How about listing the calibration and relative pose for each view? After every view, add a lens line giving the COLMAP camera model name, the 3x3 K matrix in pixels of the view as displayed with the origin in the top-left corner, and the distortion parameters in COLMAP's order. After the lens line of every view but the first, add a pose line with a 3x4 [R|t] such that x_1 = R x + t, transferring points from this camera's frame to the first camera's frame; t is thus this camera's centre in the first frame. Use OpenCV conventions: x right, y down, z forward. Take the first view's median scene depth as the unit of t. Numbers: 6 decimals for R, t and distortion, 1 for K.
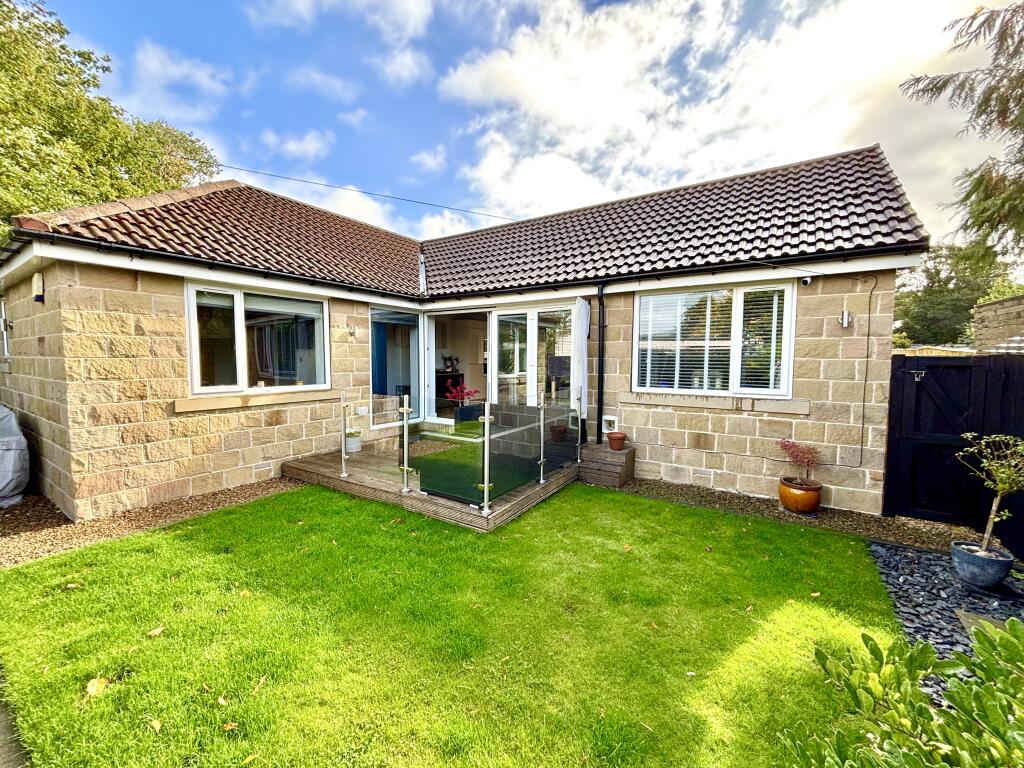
lens RADIAL K [[411.3, 0, 512.0], [0, 411.3, 384.0], [0, 0, 1]] dist [0.001263, 0.000242]
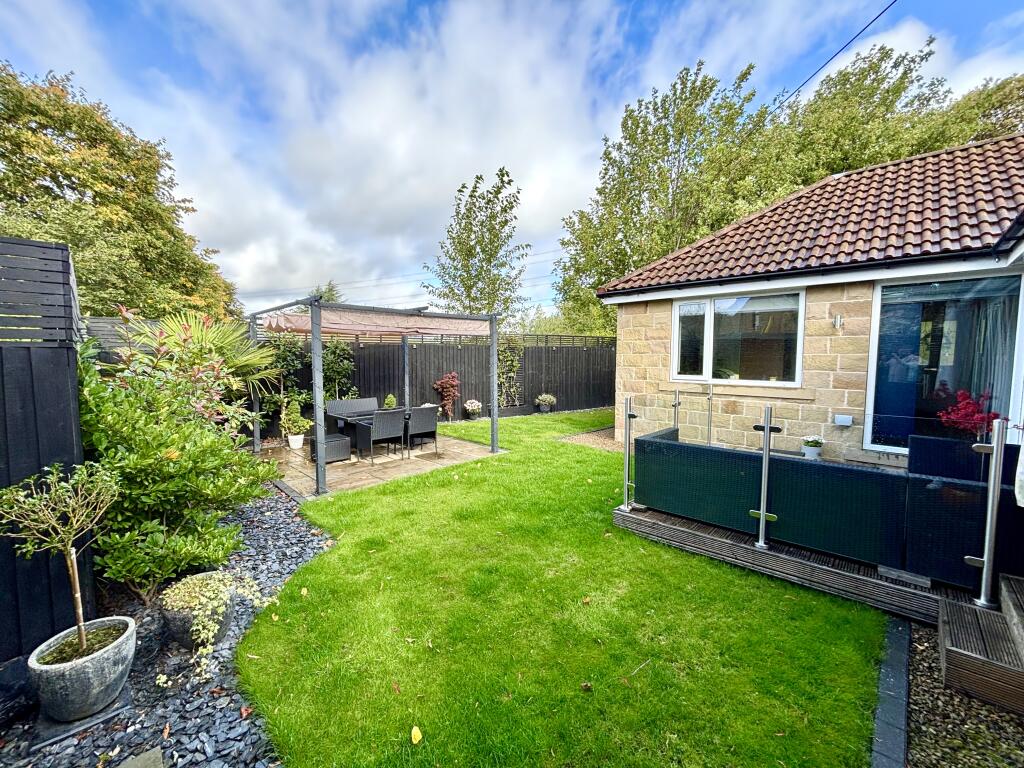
lens RADIAL K [[411.3, 0, 512.0], [0, 411.3, 384.0], [0, 0, 1]] dist [0.001263, 0.000242]
pose [[-0.170888, 0.066830, -0.983021, 0.708846], [-0.065390, 0.994728, 0.078993, -0.034185], [0.983118, 0.077779, -0.165617, 0.665560]]
